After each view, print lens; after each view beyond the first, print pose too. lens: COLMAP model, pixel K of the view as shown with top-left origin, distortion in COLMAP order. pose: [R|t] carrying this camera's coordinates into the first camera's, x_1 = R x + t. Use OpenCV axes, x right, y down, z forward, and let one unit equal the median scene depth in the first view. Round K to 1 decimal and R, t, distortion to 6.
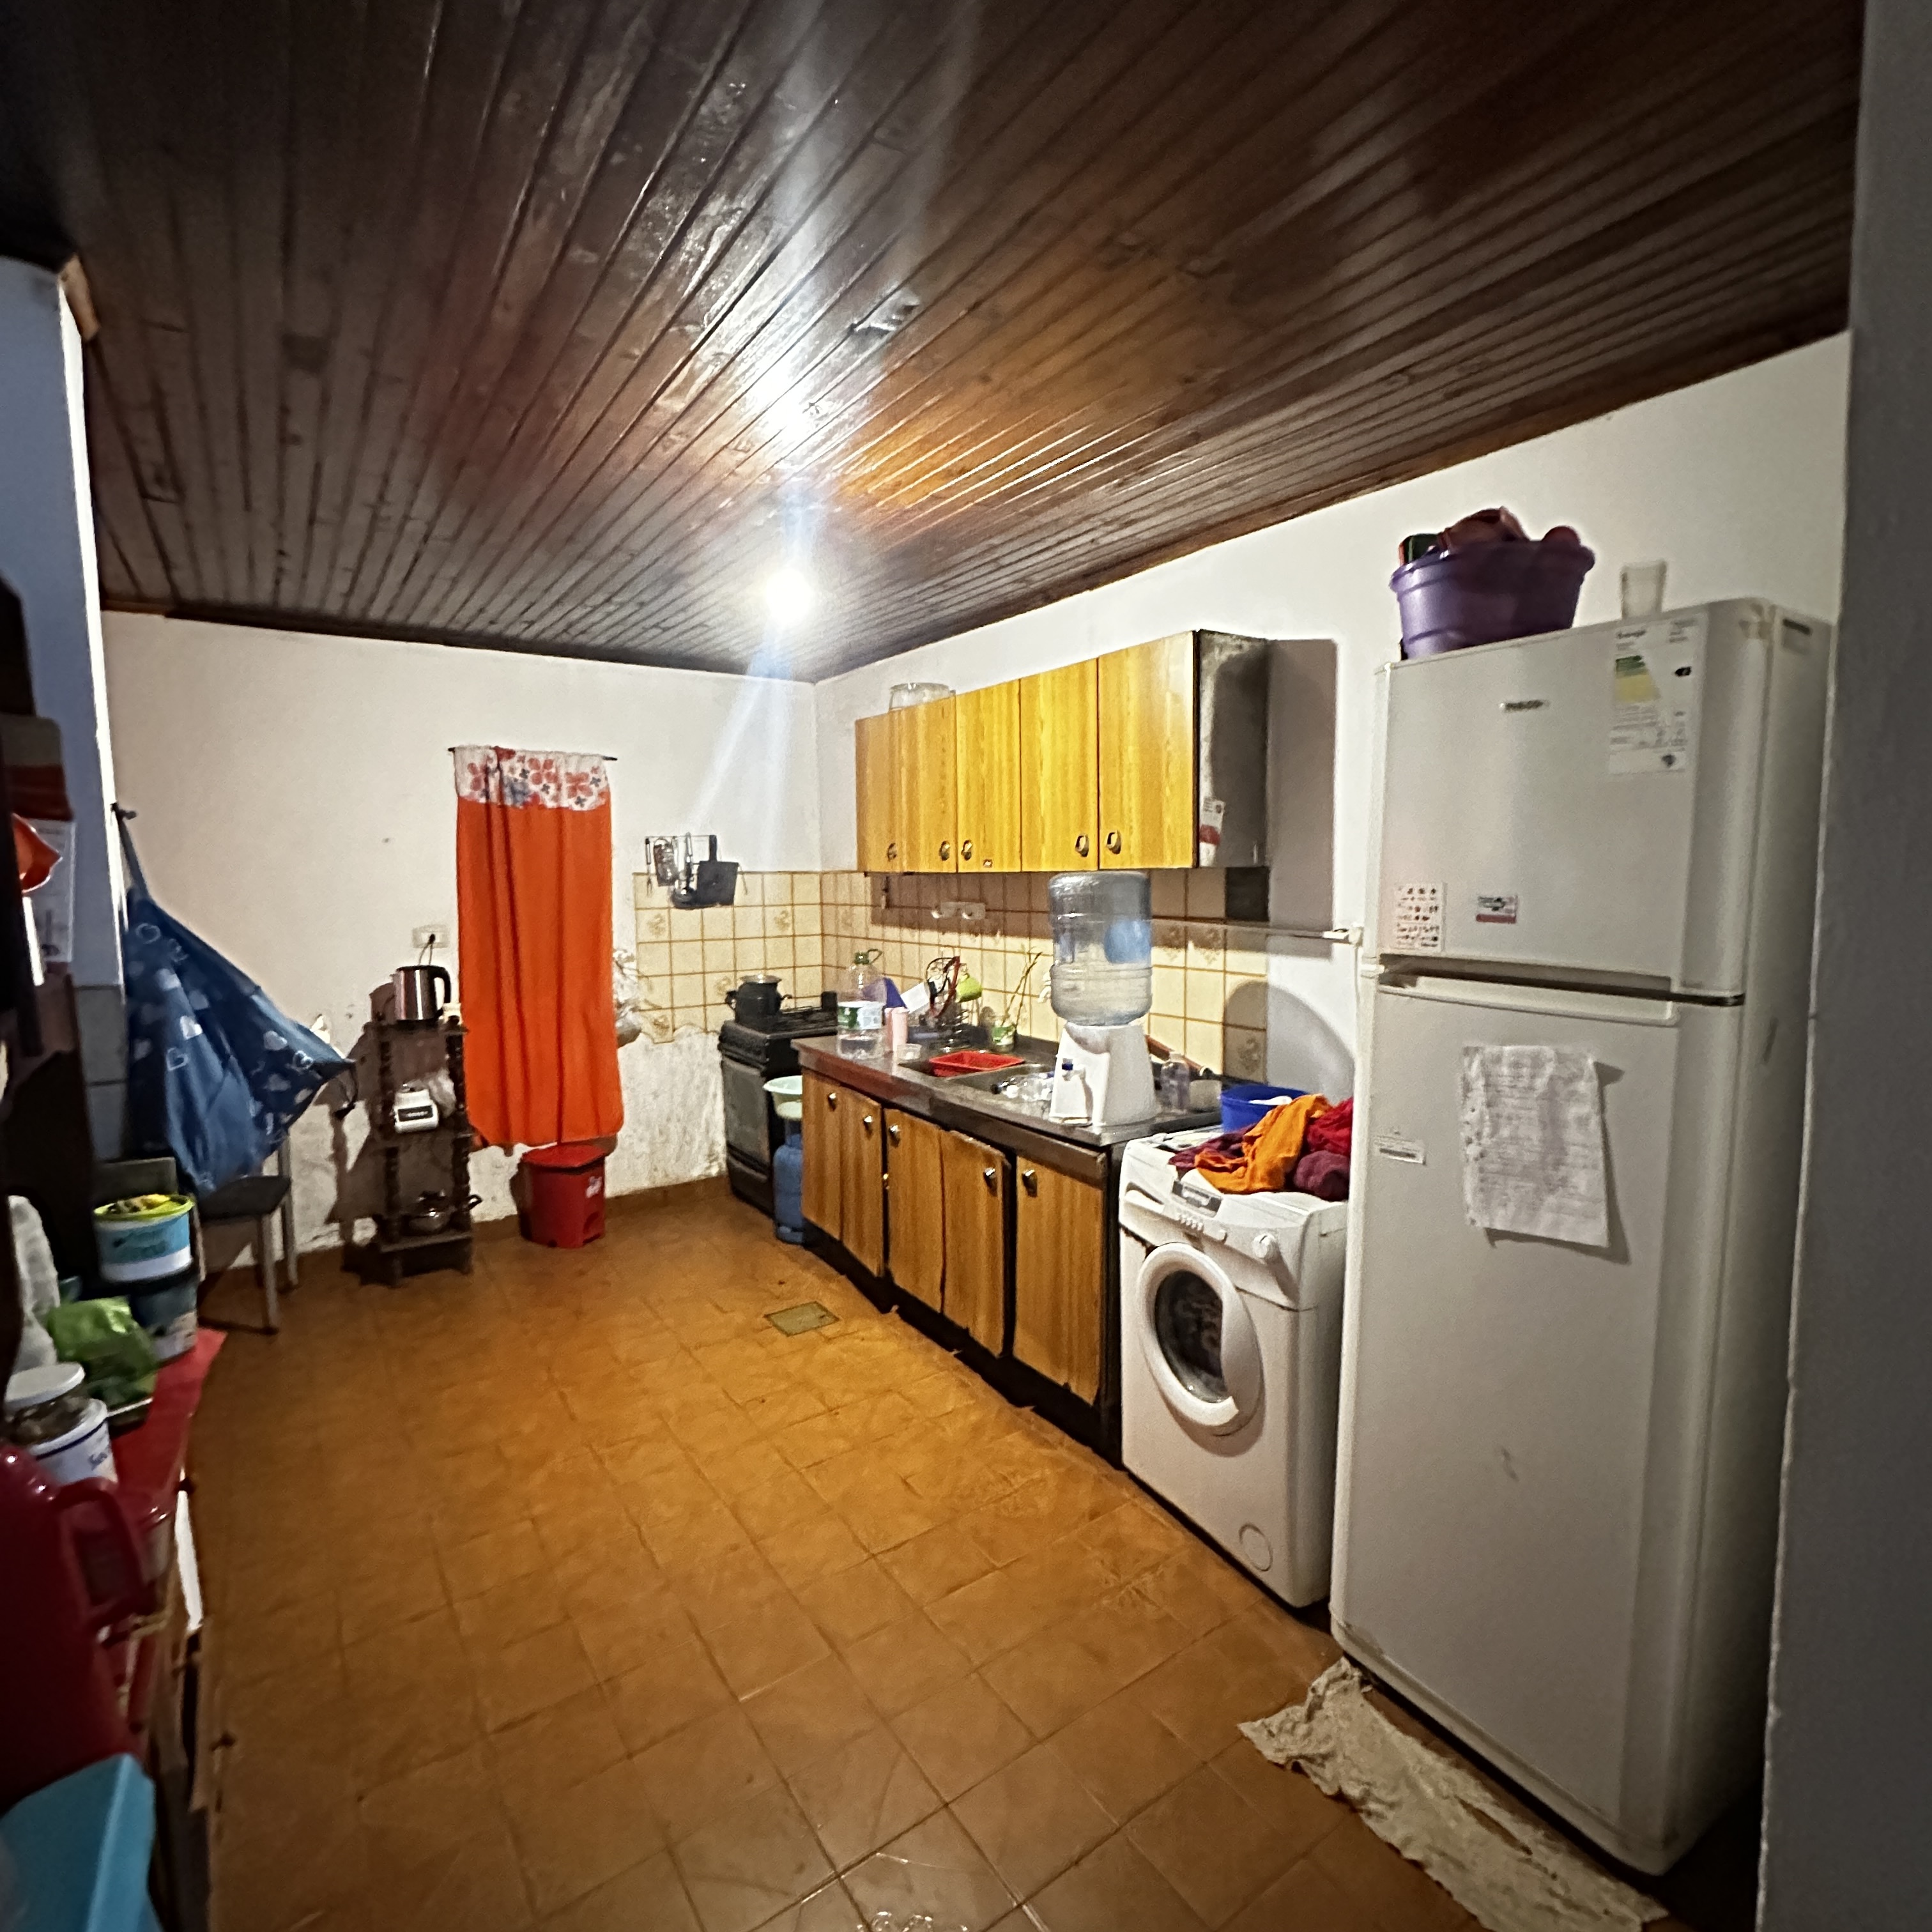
lens RADIAL K [[1026.5, 0, 966.0], [0, 1026.5, 966.0], [0, 0, 1]] dist [-0.004478, 0.000549]
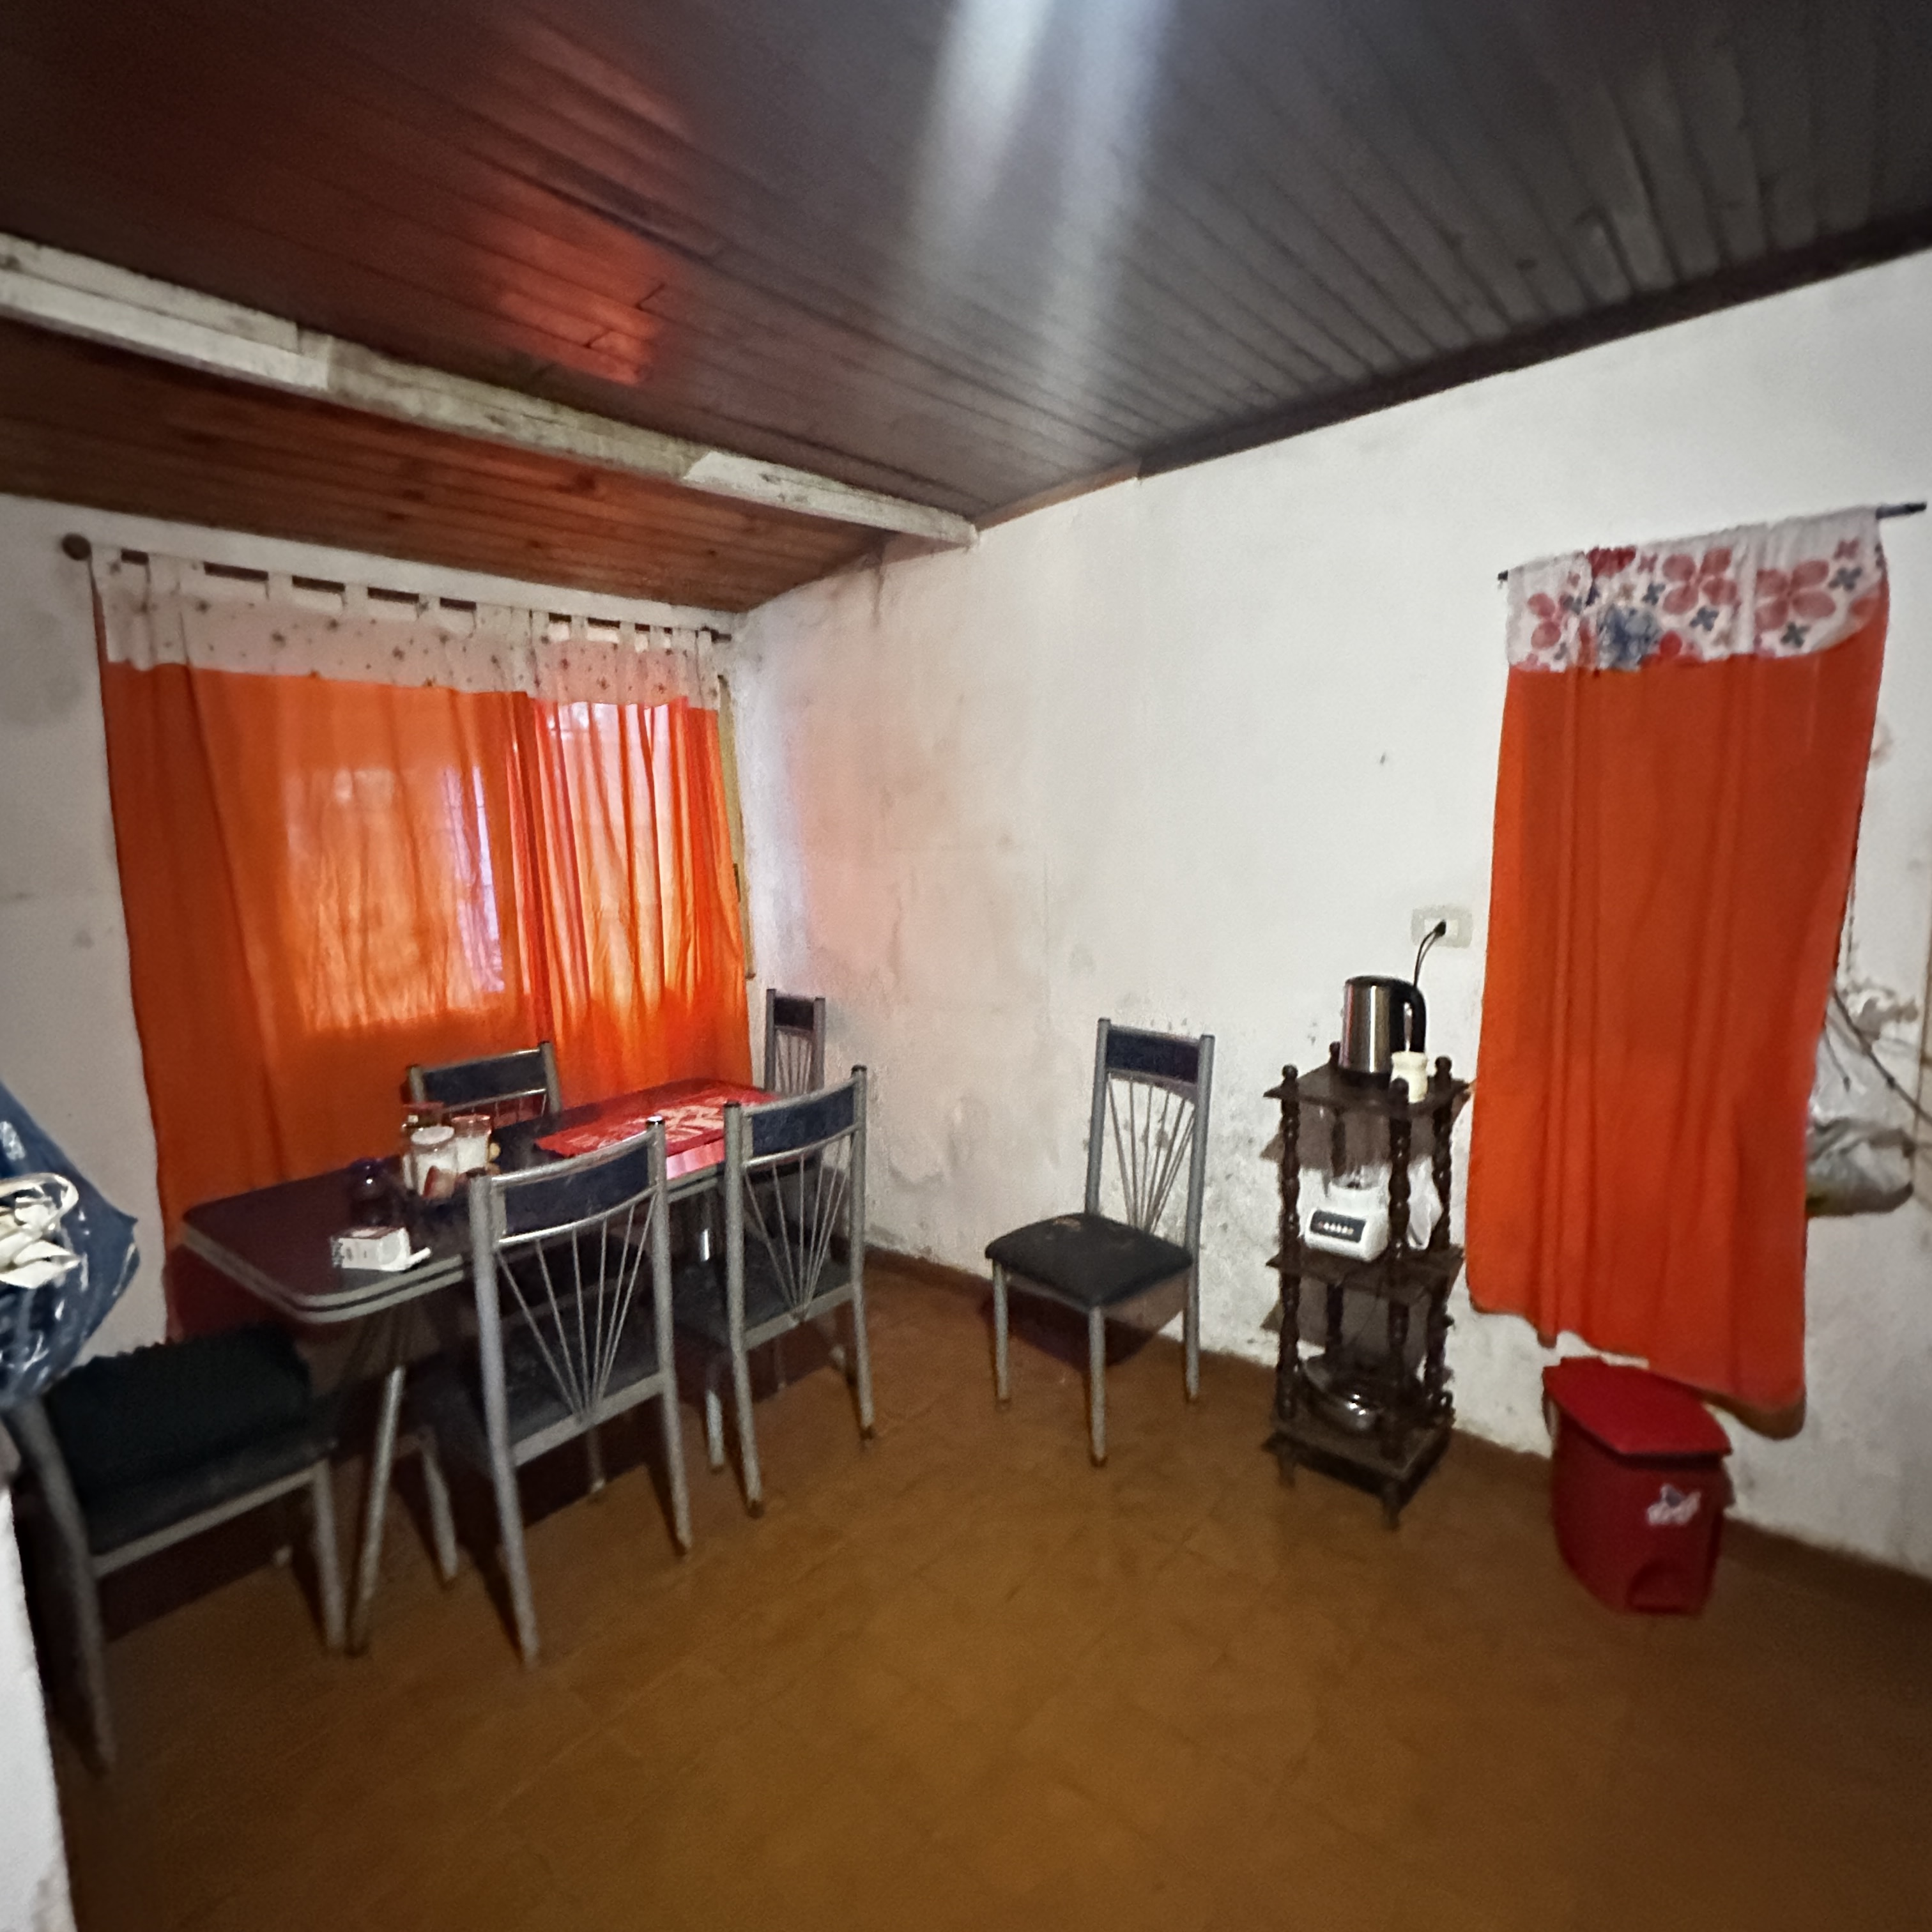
lens RADIAL K [[1026.5, 0, 966.0], [0, 1026.5, 966.0], [0, 0, 1]] dist [-0.004478, 0.000549]
pose [[0.256961, 0.128477, -0.957844, -0.041221], [-0.050877, 0.991548, 0.119349, -0.059050], [0.965082, 0.018065, 0.261326, 0.577057]]
